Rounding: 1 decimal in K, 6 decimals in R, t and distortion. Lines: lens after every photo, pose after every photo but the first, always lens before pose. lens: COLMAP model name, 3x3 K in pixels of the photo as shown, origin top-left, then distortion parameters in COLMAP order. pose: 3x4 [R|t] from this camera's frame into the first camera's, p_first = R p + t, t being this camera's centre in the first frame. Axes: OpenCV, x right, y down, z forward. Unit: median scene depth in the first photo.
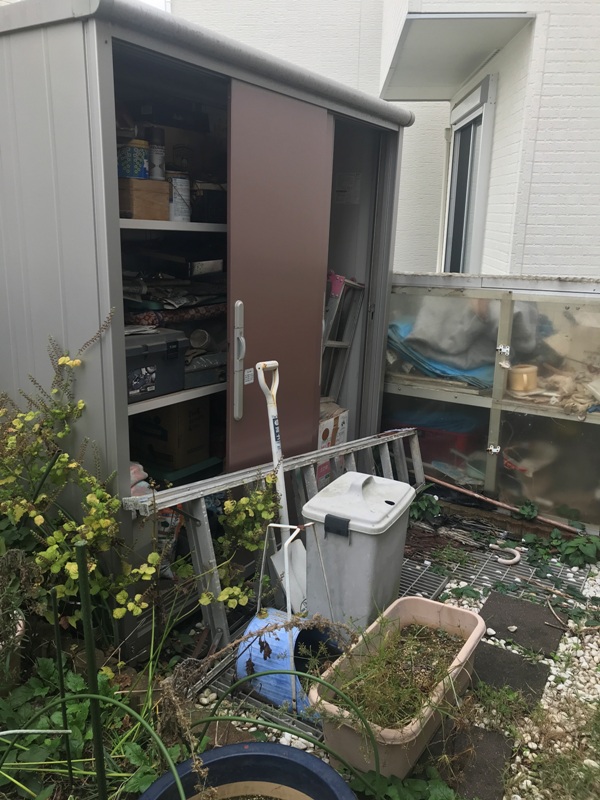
lens RADIAL K [[648.6, 0, 300.0], [0, 648.6, 400.0], [0, 0, 1]] dist [0.016083, 0.004639]
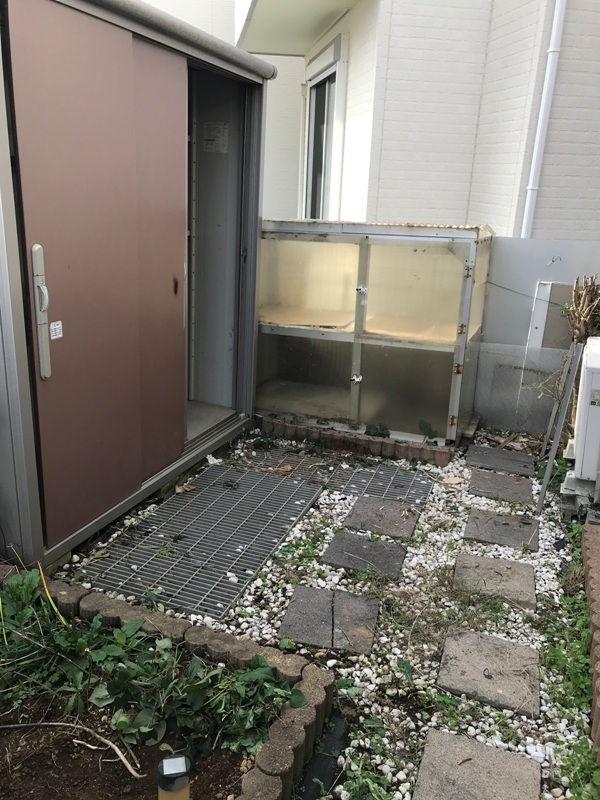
lens RADIAL K [[654.4, 0, 304.8], [0, 654.4, 402.5], [0, 0, 1]] dist [0.047102, -0.069730]
pose [[0.976036, -0.046077, 0.212677, -0.032778], [0.033281, 0.997435, 0.063364, 0.039823], [-0.215051, -0.054767, 0.975066, -0.090976]]
